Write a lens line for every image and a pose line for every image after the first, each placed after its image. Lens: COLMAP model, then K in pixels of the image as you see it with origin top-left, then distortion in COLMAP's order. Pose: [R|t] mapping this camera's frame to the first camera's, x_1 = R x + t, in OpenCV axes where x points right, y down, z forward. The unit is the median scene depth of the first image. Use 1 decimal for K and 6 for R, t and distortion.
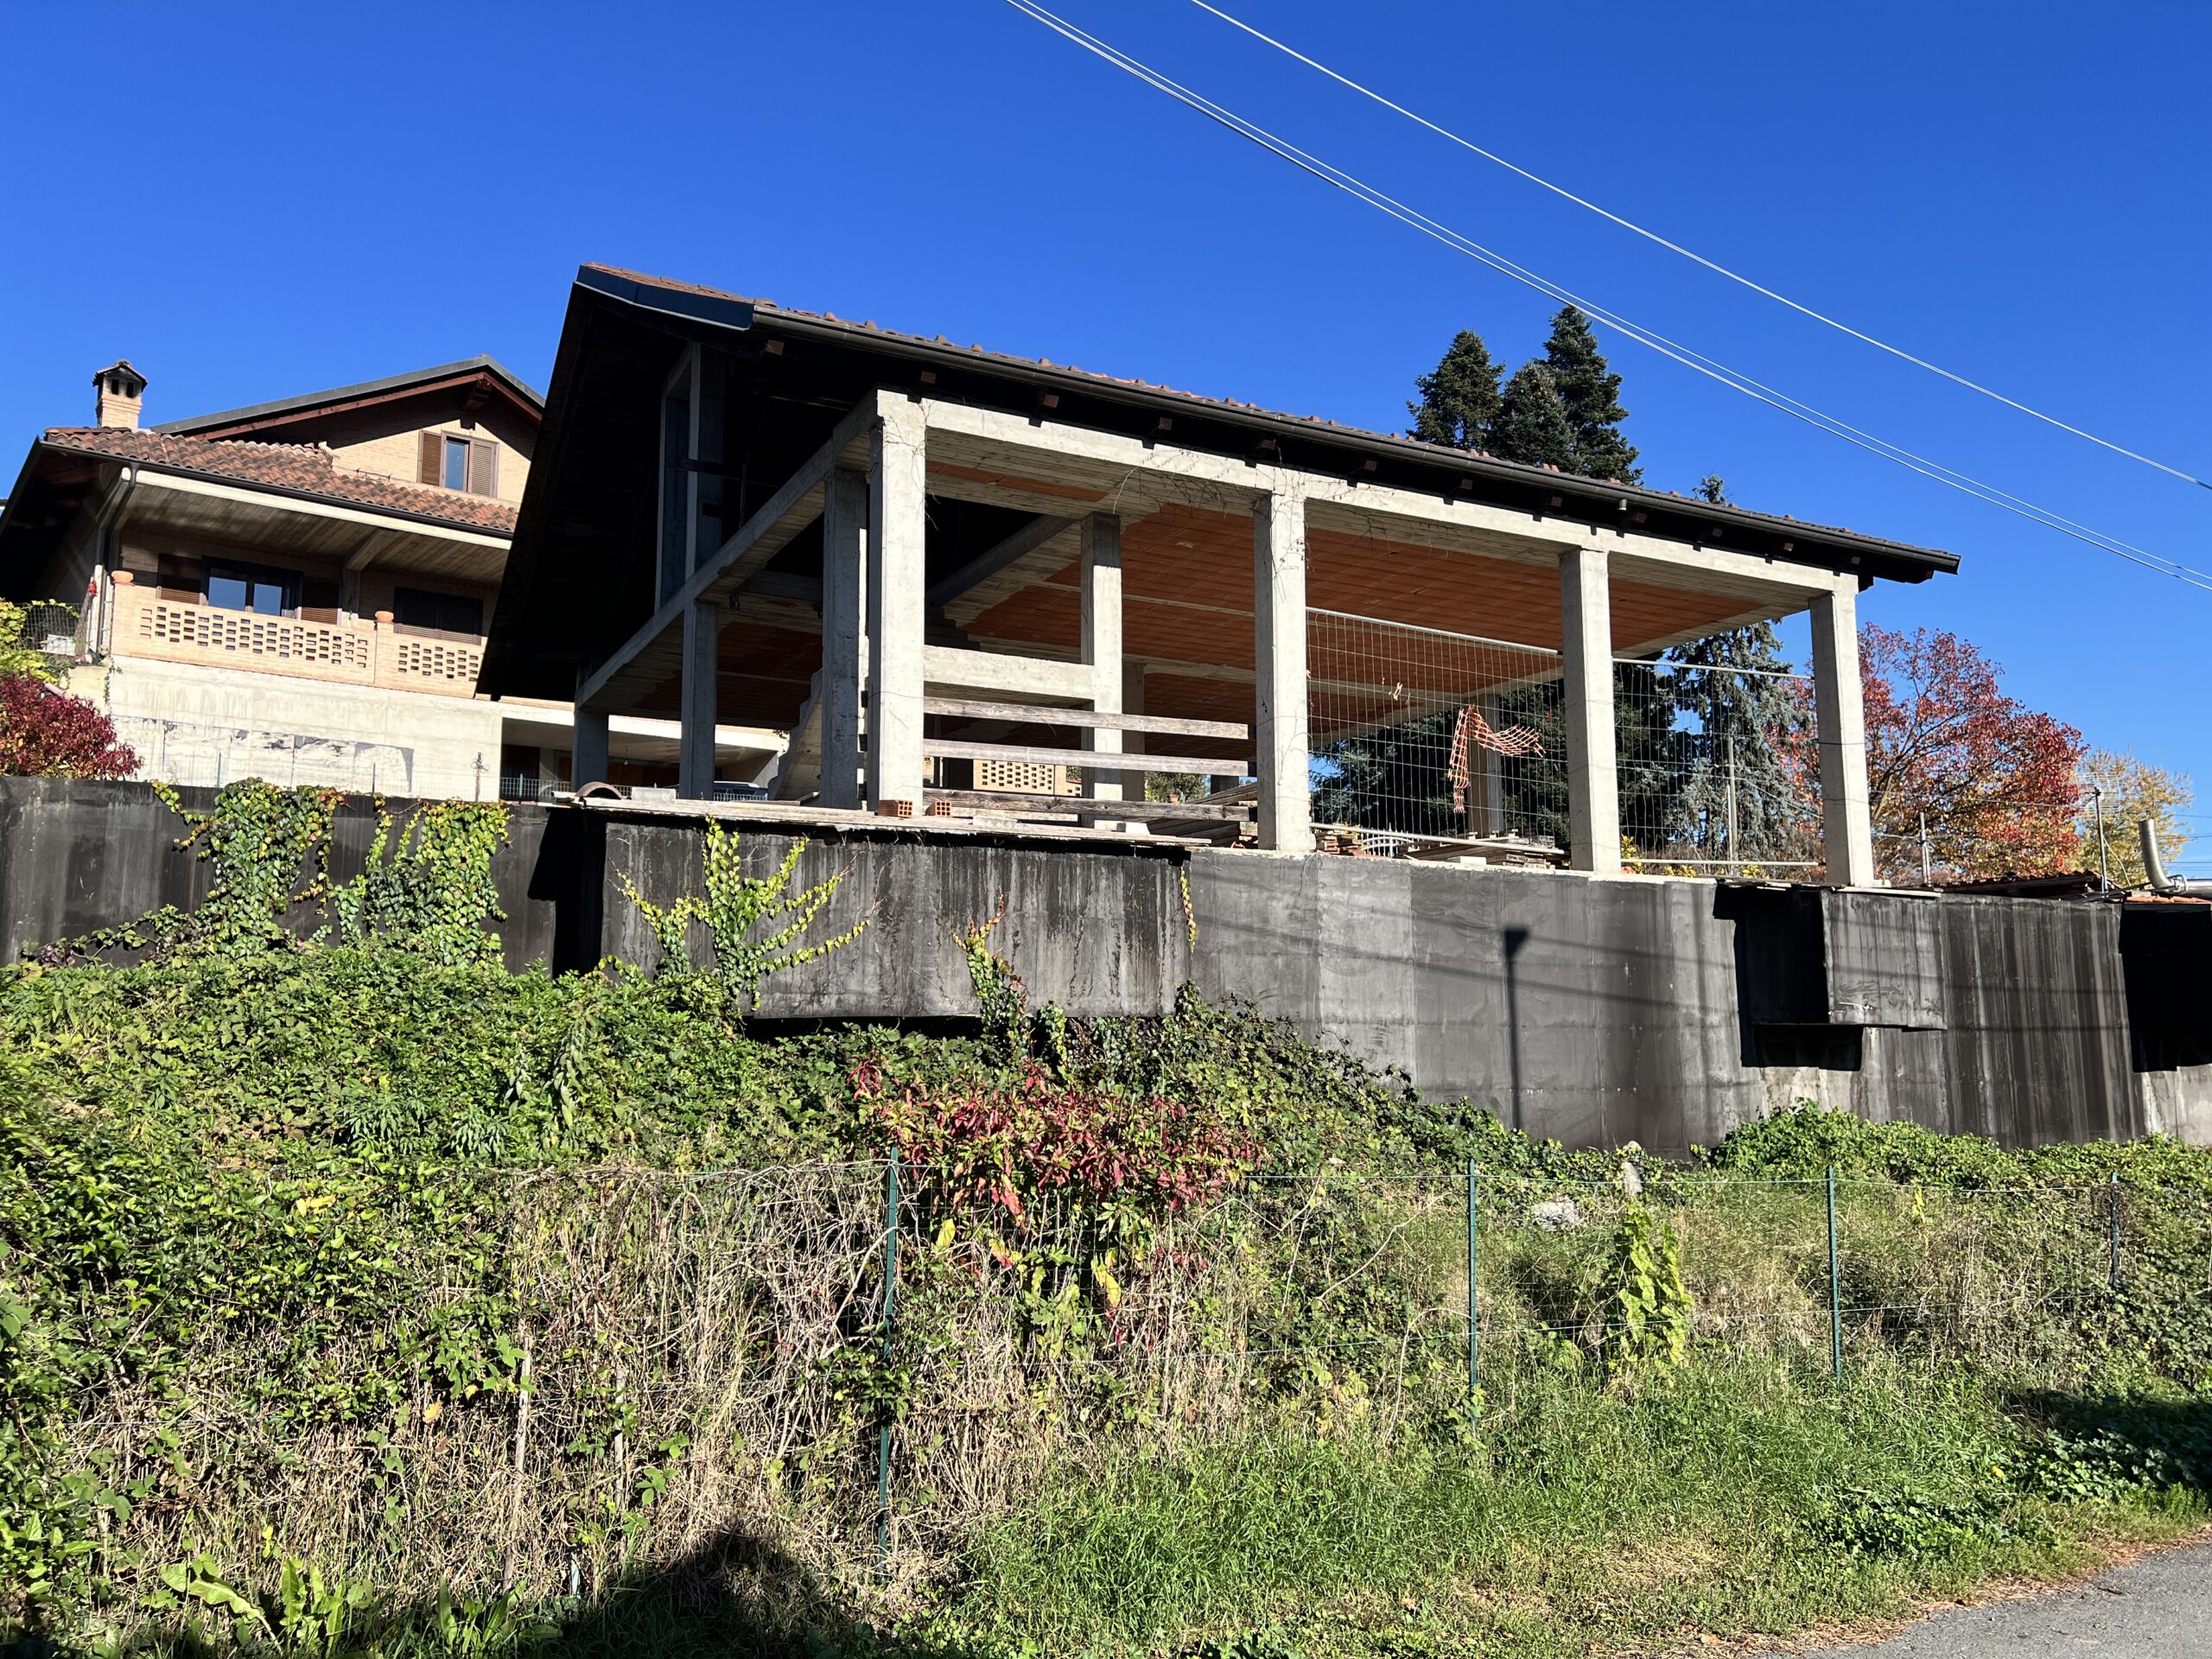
lens RADIAL K [[1596.1, 0, 1106.0], [0, 1596.1, 829.5], [0, 0, 1]] dist [0.209934, -0.382547]
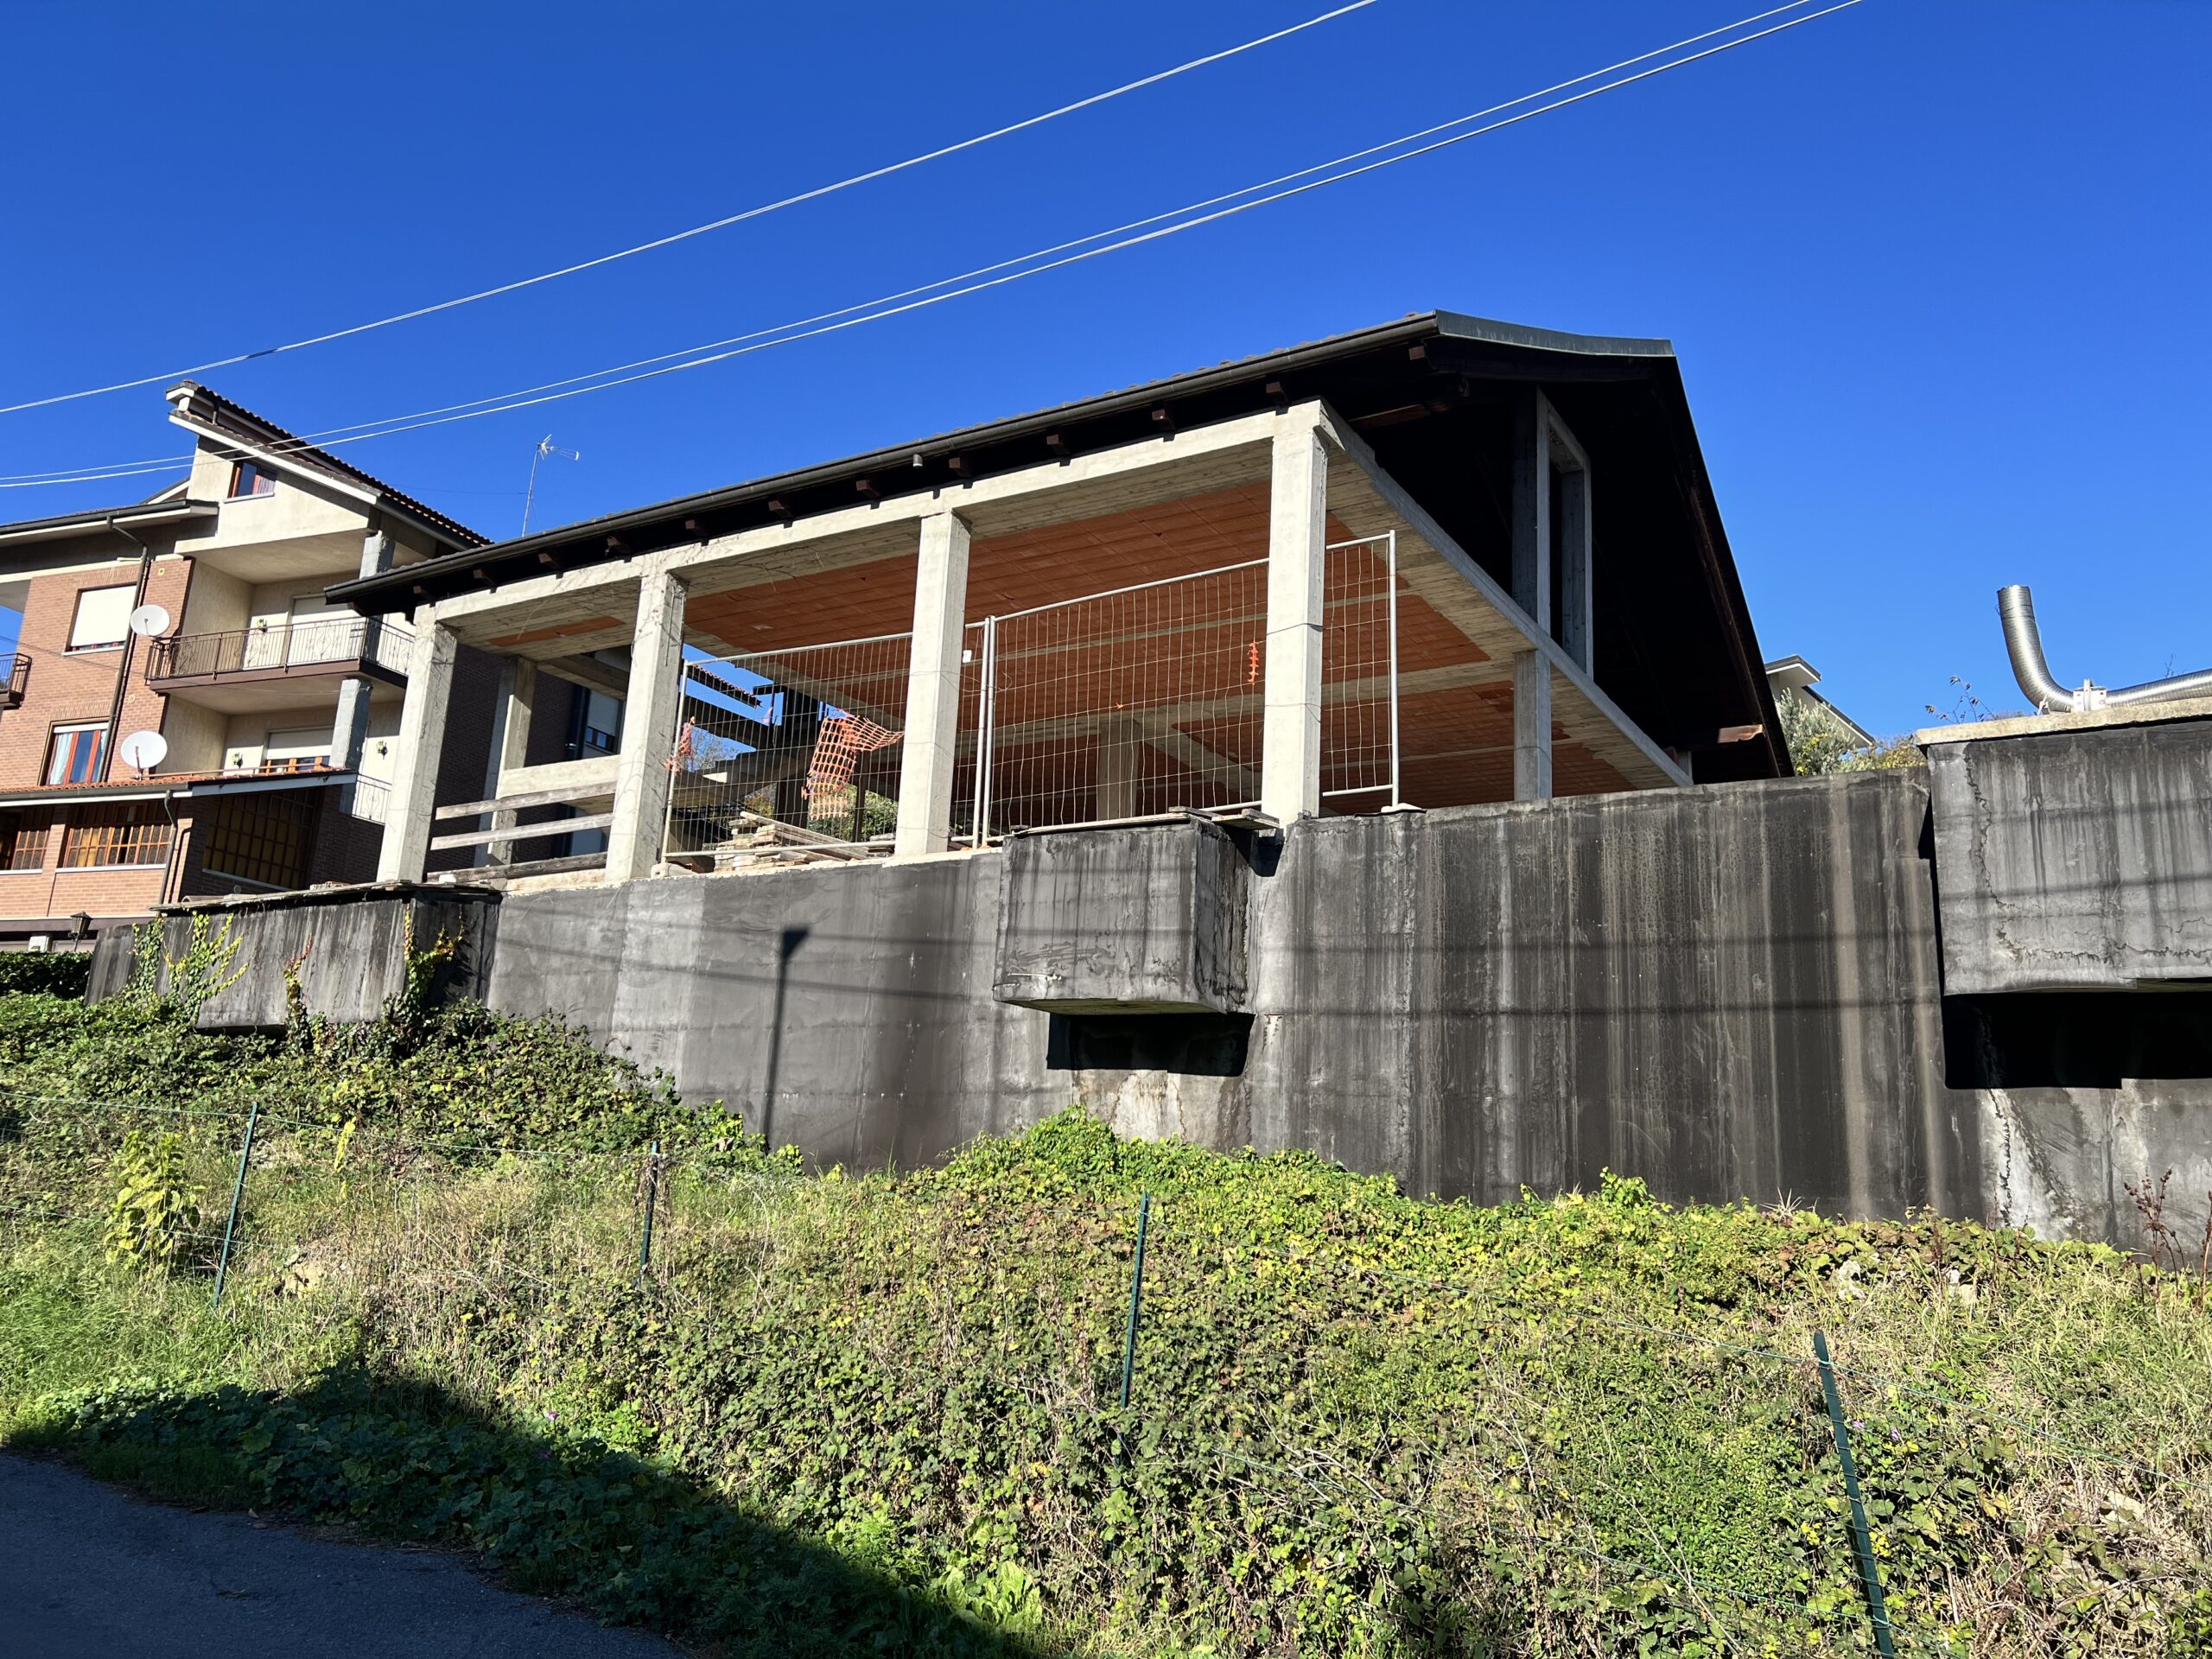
lens RADIAL K [[1639.9, 0, 1095.5], [0, 1639.9, 823.4], [0, 0, 1]] dist [0.079730, -0.092928]
pose [[0.507153, -0.171635, -0.844593, 1.139593], [0.060672, 0.984648, -0.163665, 0.164888], [0.859718, 0.031761, 0.509781, 0.626097]]
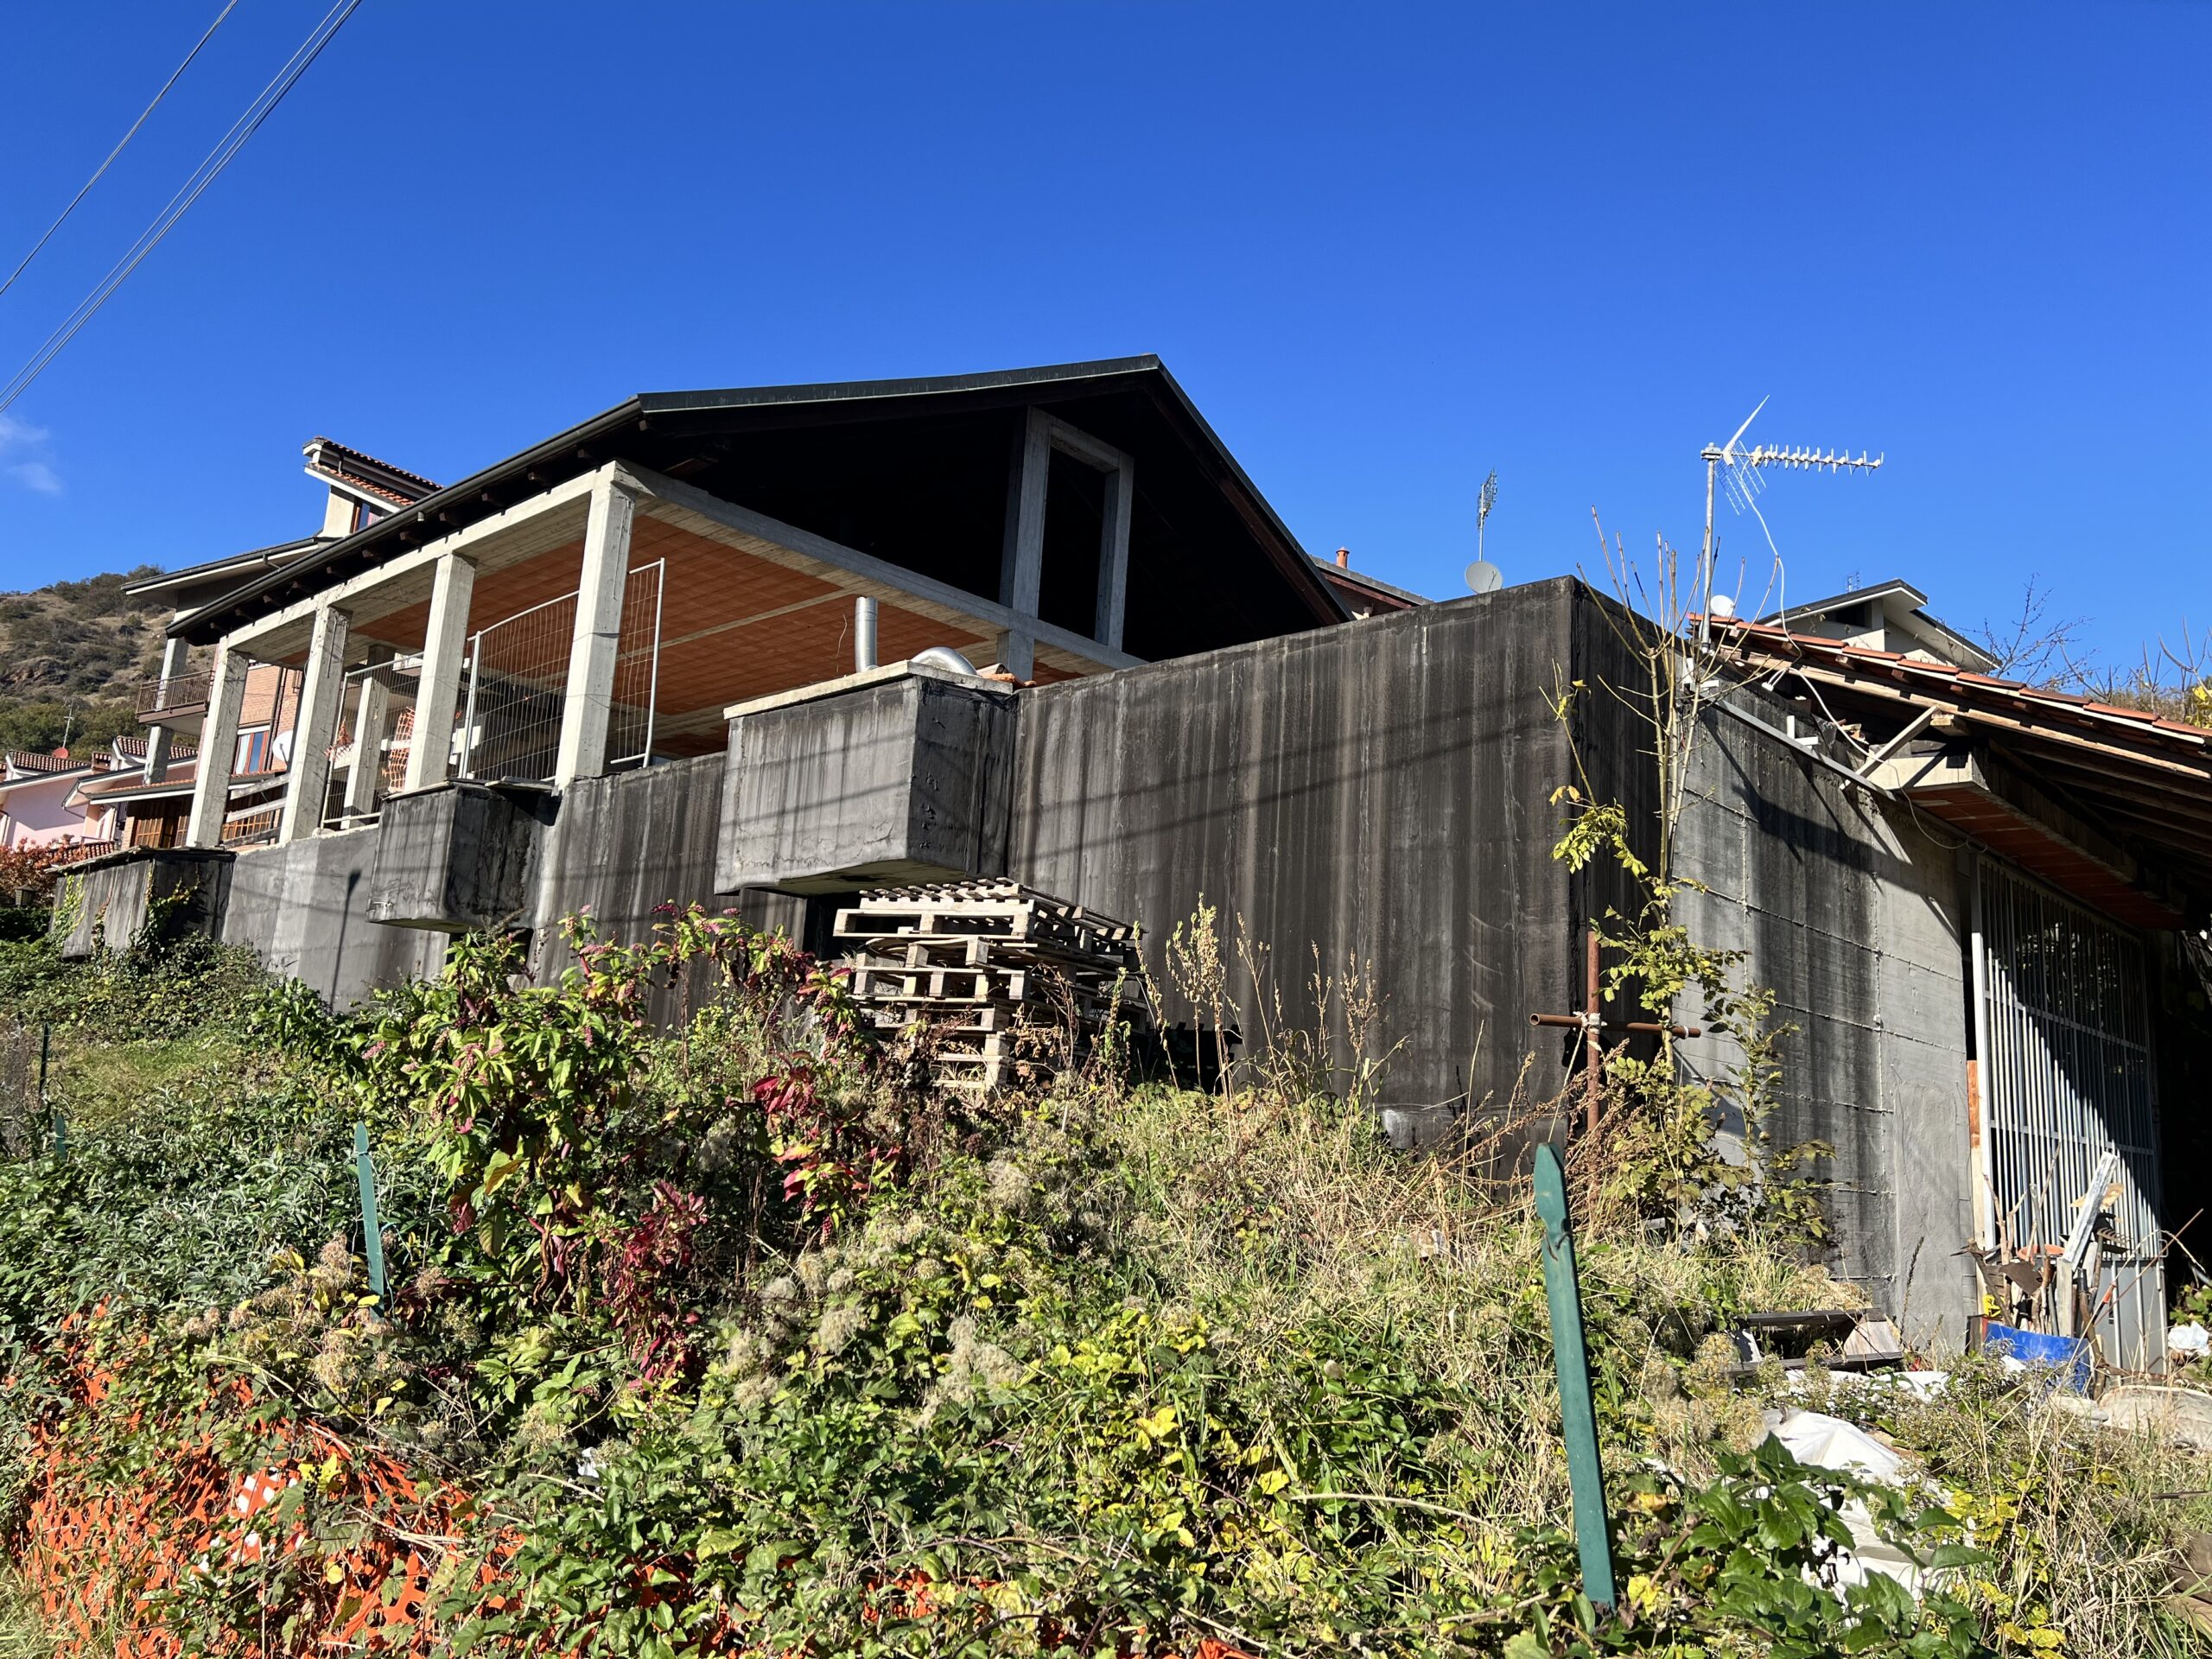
lens RADIAL K [[1629.0, 0, 1139.4], [0, 1629.0, 843.1], [0, 0, 1]] dist [0.043635, -0.078318]
pose [[0.341987, -0.150025, -0.927651, 1.619956], [0.065106, 0.988584, -0.135878, 0.245584], [0.937447, -0.013927, 0.347851, 1.090642]]
